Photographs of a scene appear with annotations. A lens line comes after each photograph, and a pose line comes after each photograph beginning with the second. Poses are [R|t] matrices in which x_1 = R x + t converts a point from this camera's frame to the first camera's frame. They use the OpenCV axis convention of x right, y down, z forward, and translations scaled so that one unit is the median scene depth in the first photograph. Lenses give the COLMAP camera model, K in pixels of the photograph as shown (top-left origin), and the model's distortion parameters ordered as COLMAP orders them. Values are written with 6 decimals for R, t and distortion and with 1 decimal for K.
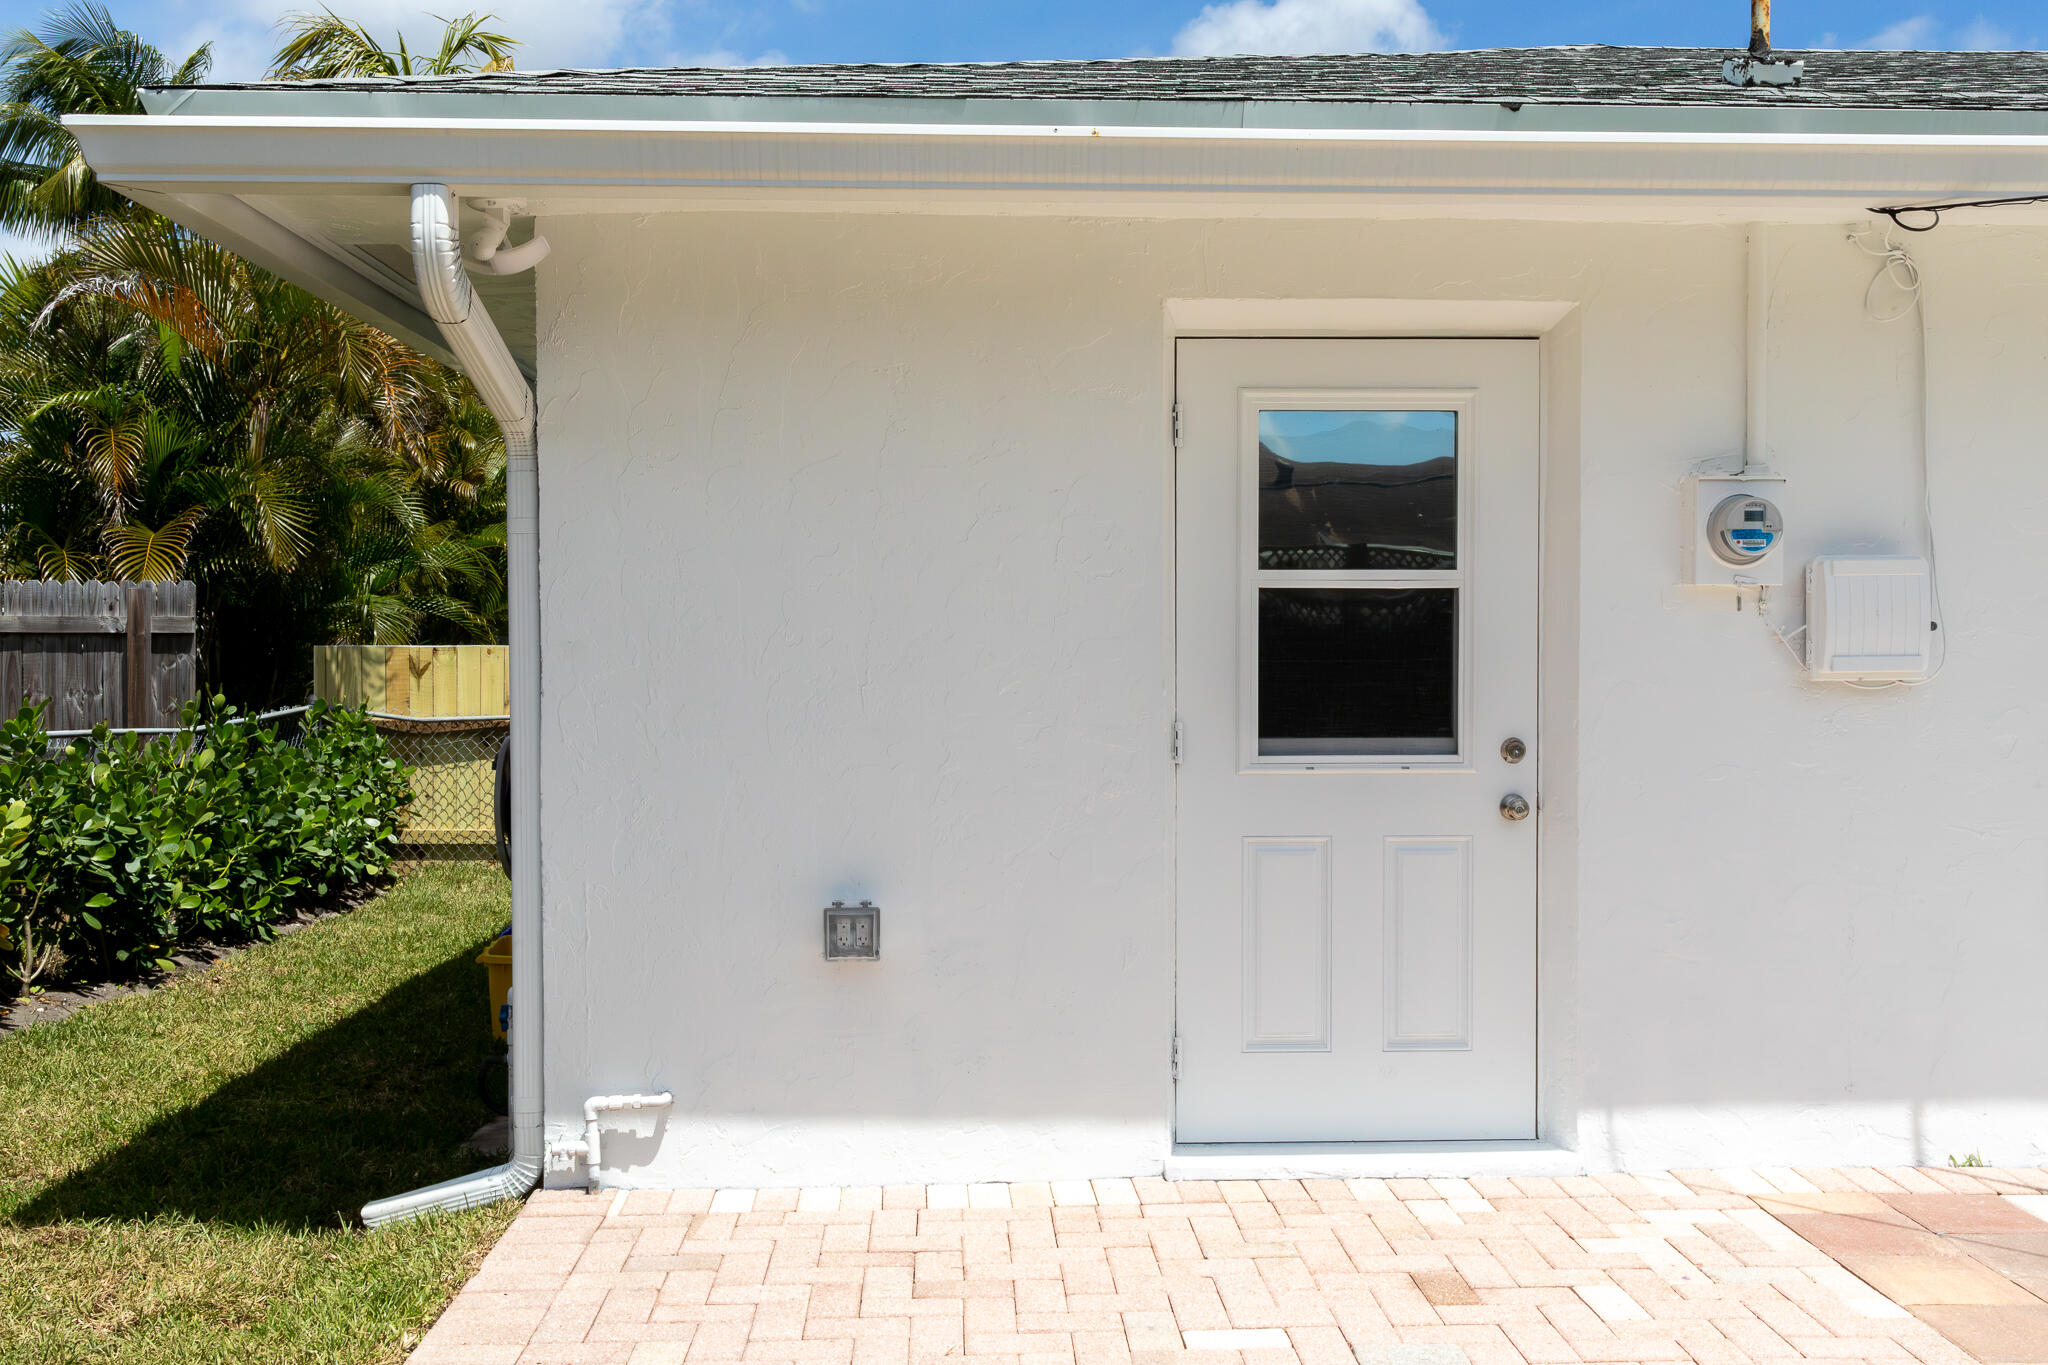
lens RADIAL K [[1939.5, 0, 1024.0], [0, 1939.5, 682.5], [0, 0, 1]] dist [0.011095, -0.009578]
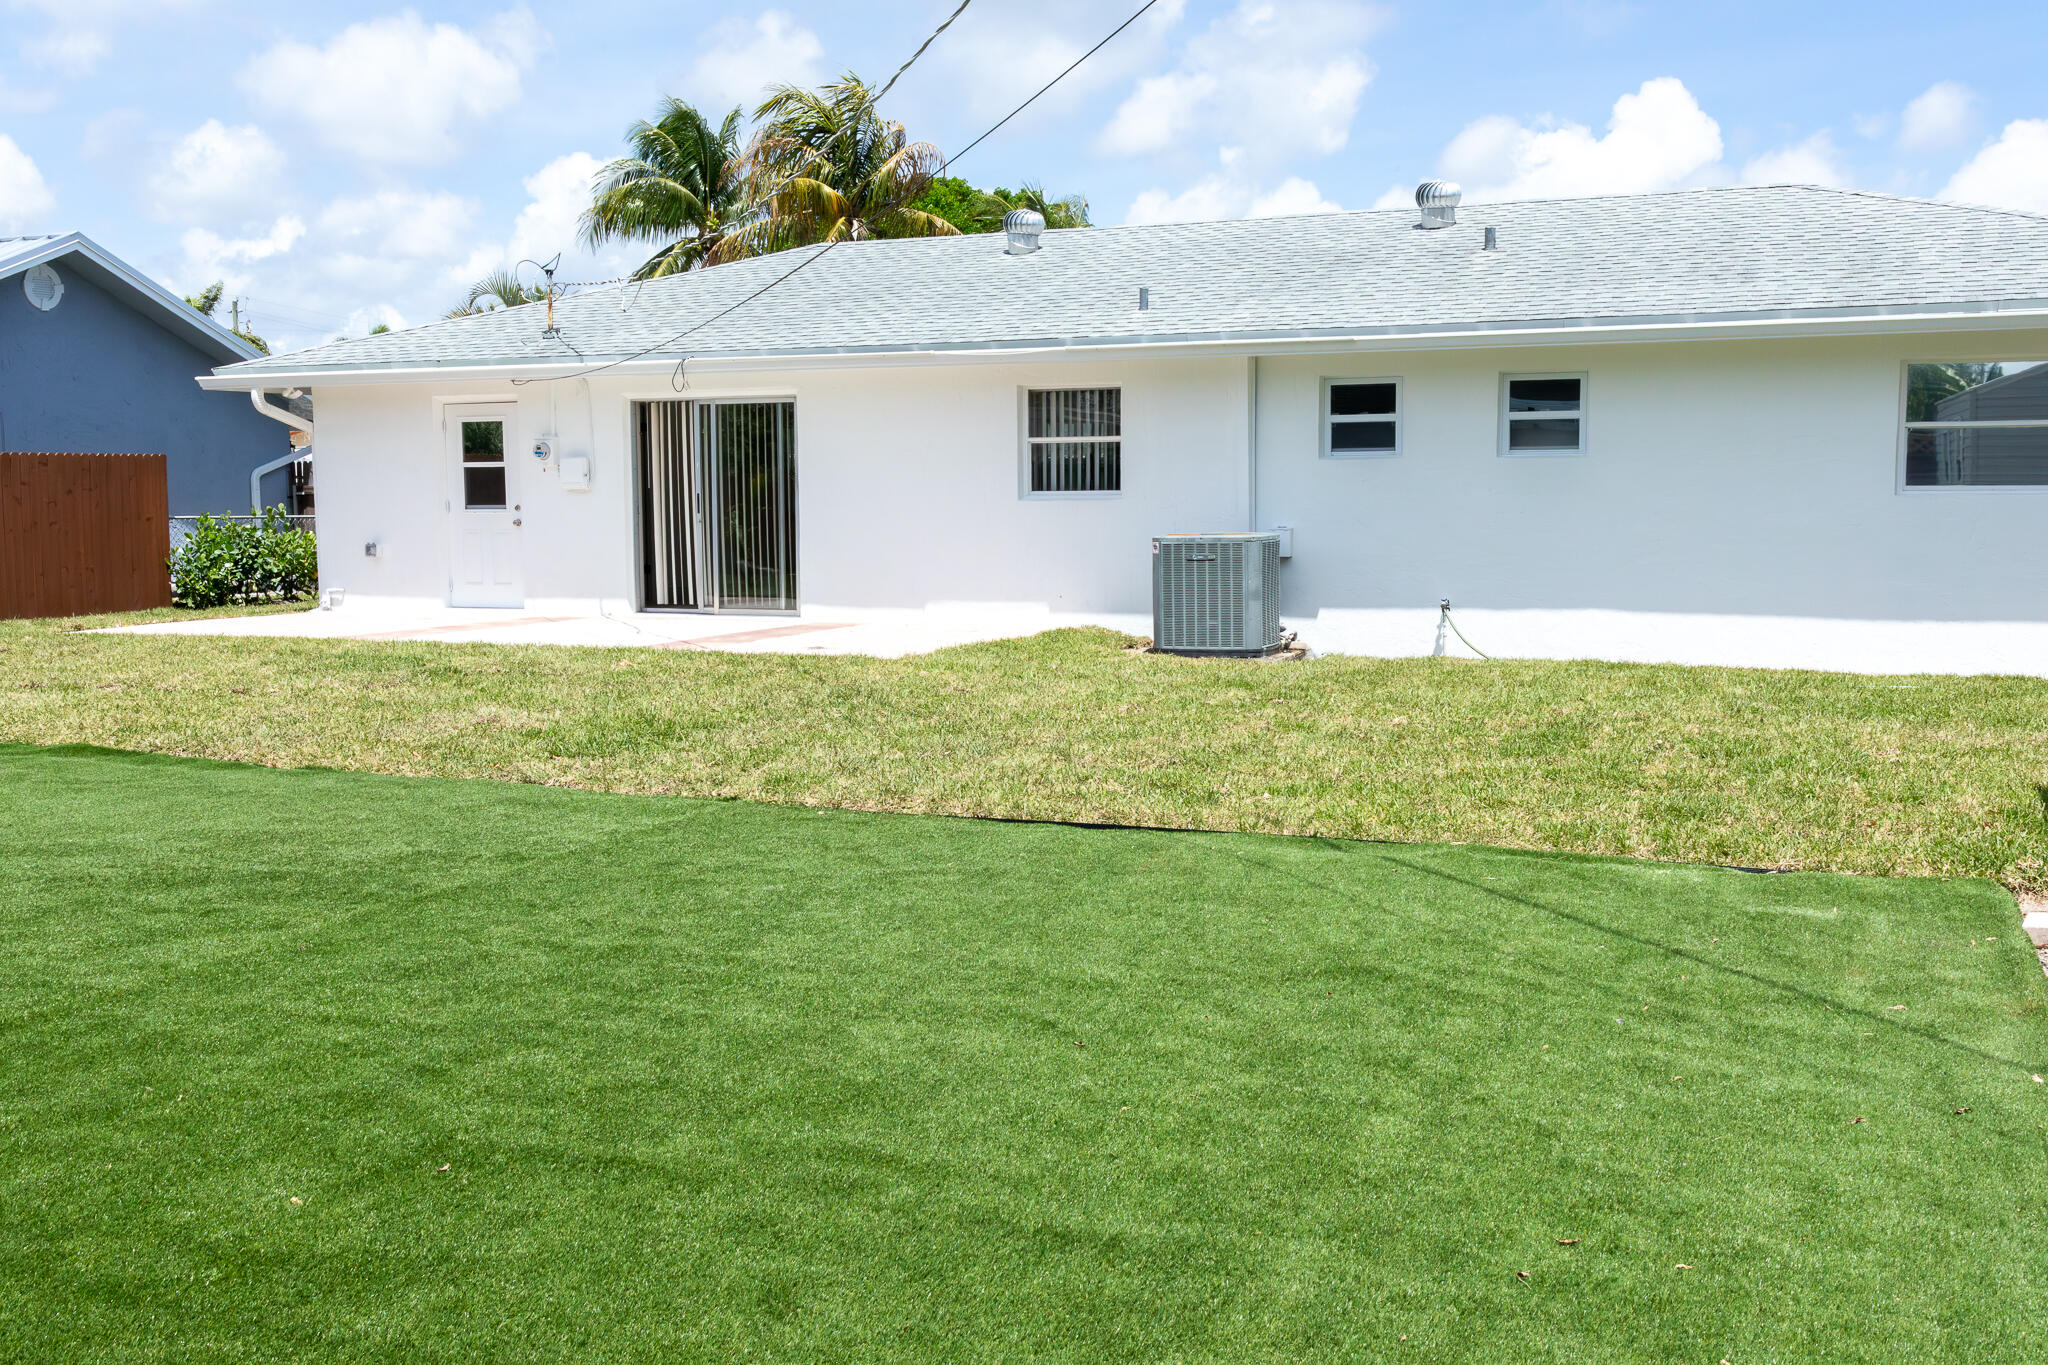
lens RADIAL K [[1985.6, 0, 1039.4], [0, 1985.6, 667.7], [0, 0, 1]] dist [0.018225, -0.018613]
pose [[0.903280, 0.031659, -0.427882, 2.950527], [-0.002474, 0.997642, 0.068592, 0.079247], [0.429044, -0.060899, 0.901228, -2.200044]]
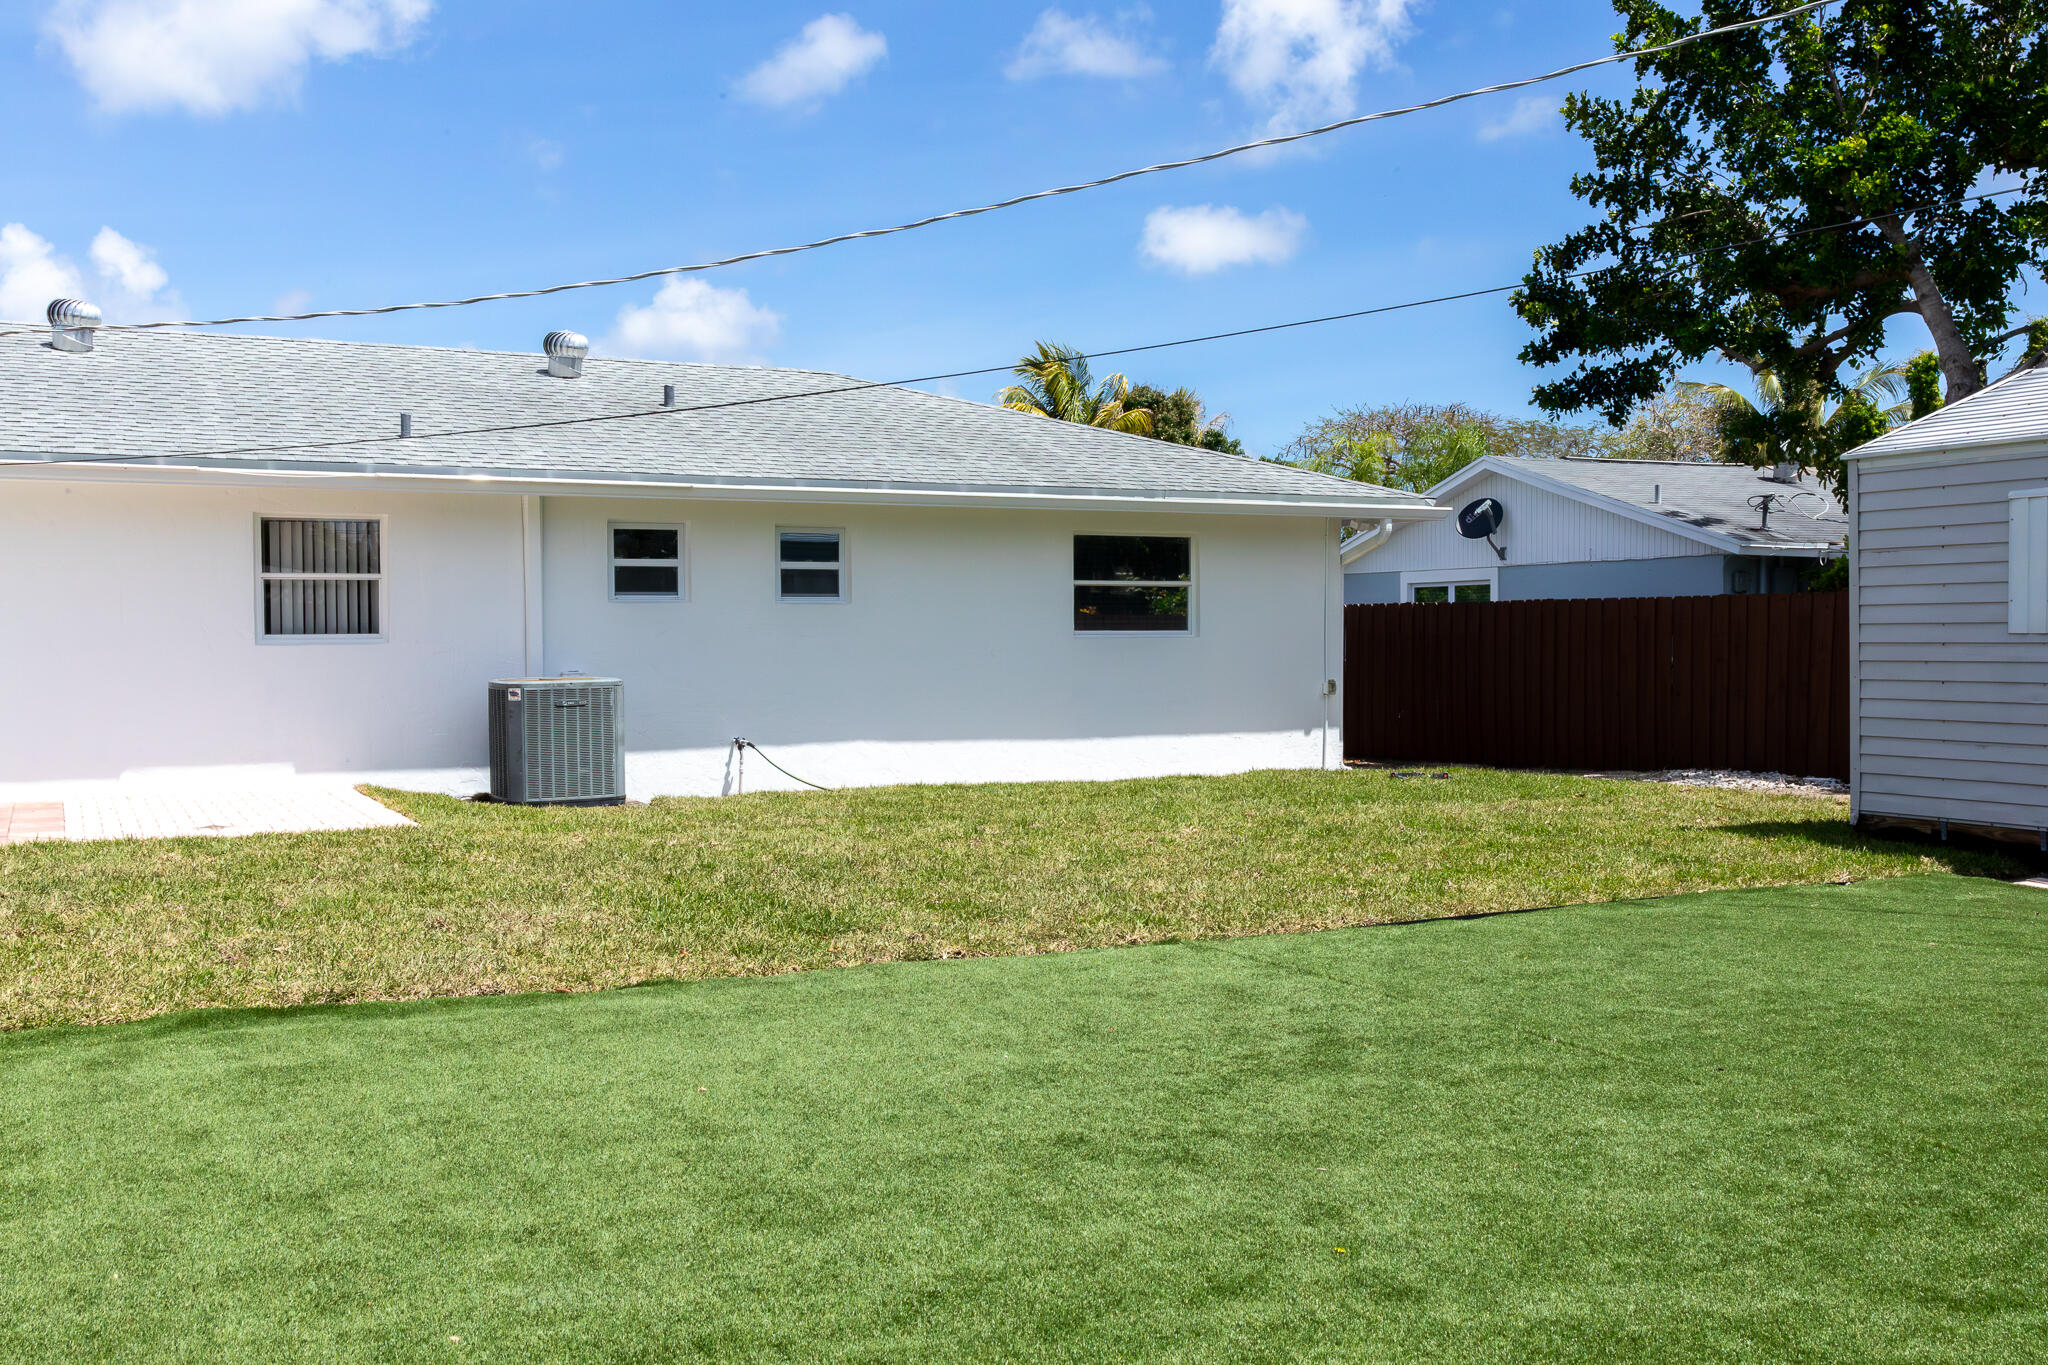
lens RADIAL K [[1939.5, 0, 1024.0], [0, 1939.5, 682.5], [0, 0, 1]] dist [0.011095, -0.009578]
pose [[0.905716, -0.016496, 0.423565, 1.175114], [0.013608, 0.999859, 0.009843, 0.068776], [-0.423667, -0.003151, 0.905812, -2.200384]]
